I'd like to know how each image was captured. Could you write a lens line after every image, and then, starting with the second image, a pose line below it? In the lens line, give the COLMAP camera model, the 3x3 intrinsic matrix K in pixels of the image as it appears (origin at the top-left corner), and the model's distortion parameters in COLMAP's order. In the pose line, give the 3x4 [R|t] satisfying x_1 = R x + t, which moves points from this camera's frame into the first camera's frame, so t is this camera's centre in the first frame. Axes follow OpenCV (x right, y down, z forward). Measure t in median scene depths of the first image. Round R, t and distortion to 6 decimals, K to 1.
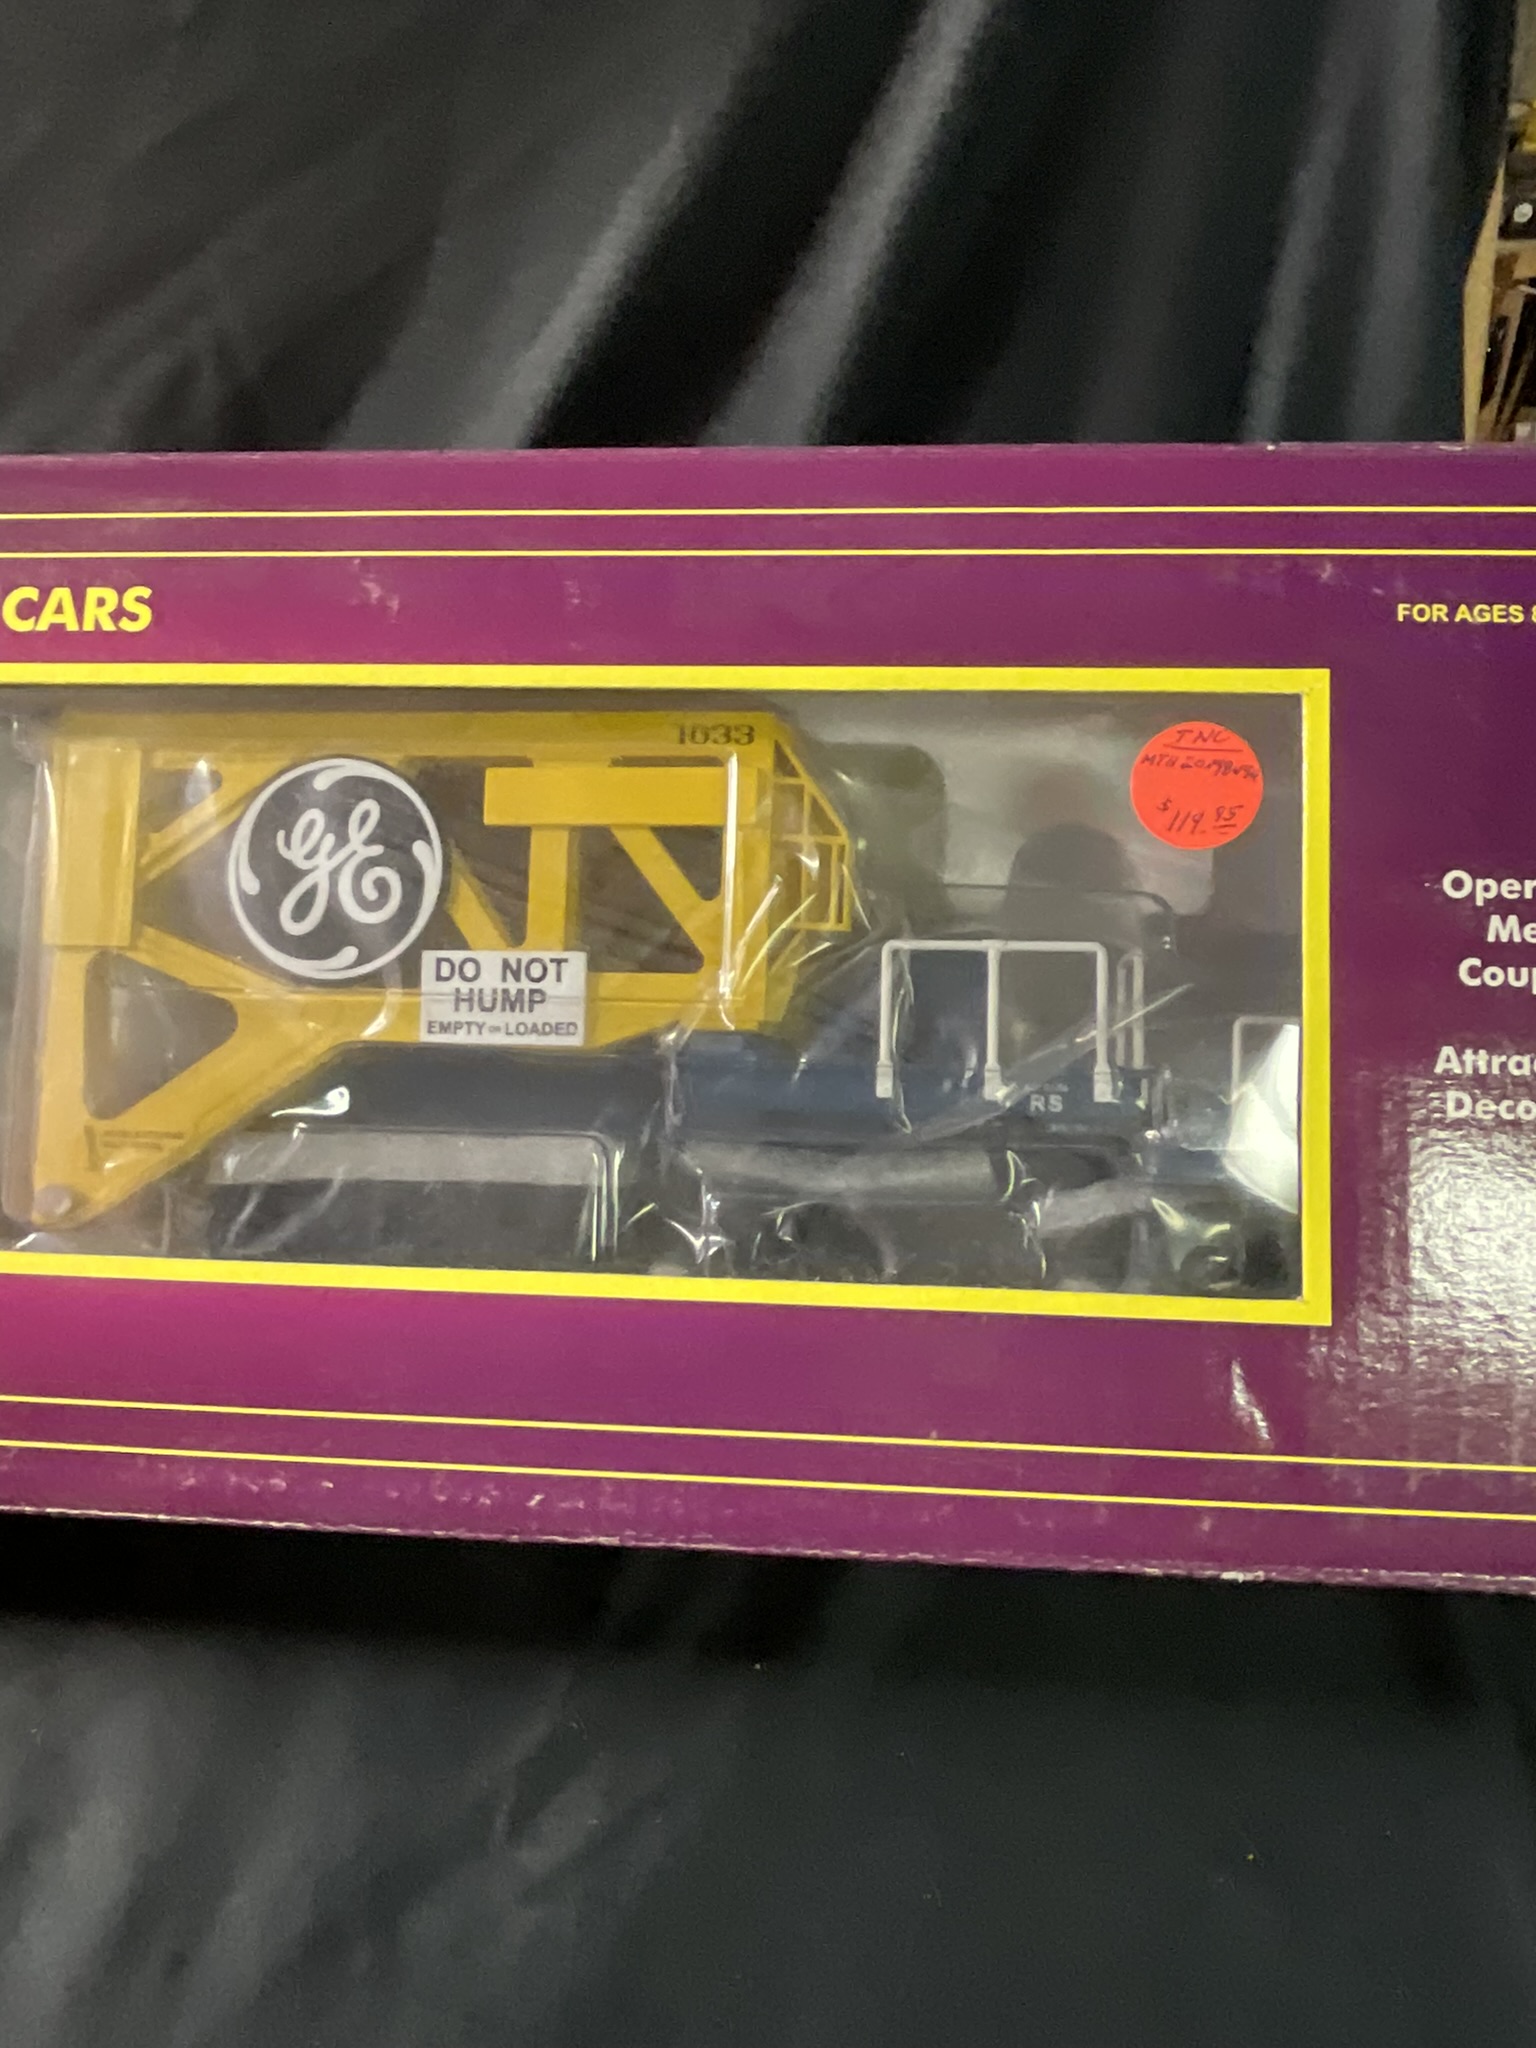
lens RADIAL K [[946.7, 0, 767.9], [0, 946.7, 978.9], [0, 0, 1]] dist [-0.019129, -0.000048]
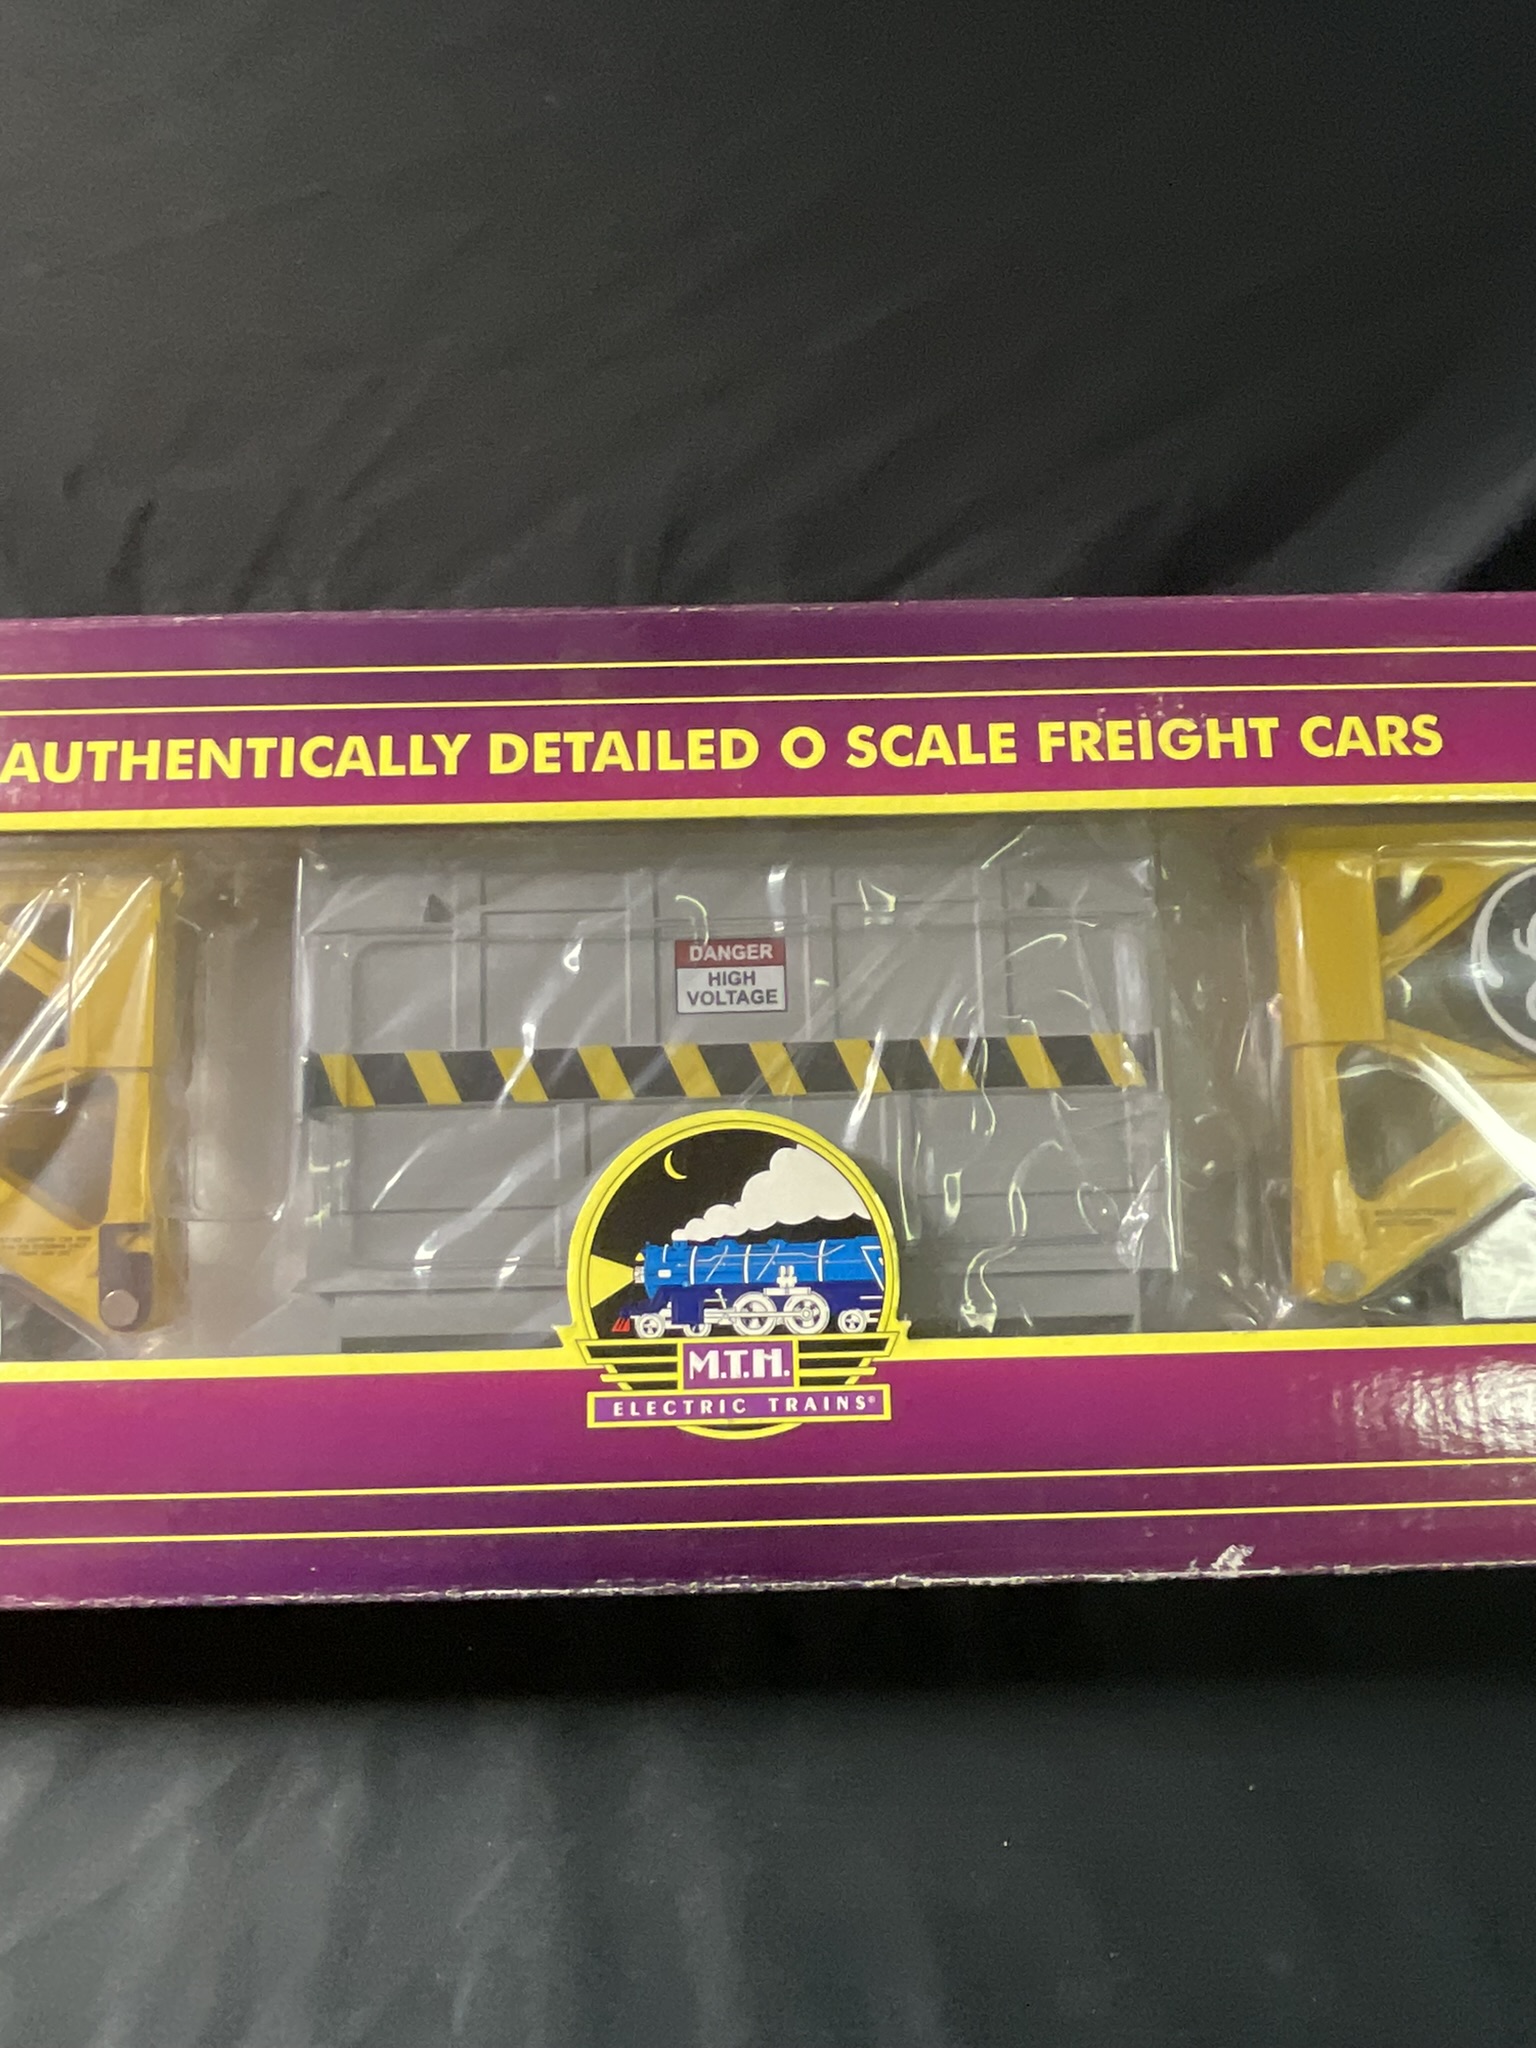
lens RADIAL K [[836.0, 0, 715.9], [0, 836.0, 1069.7], [0, 0, 1]] dist [0.011185, -0.009983]
pose [[0.997326, -0.048422, 0.054733, -1.575671], [0.048805, 0.998792, -0.005681, -0.036682], [-0.054392, 0.008337, 0.998485, 0.063462]]
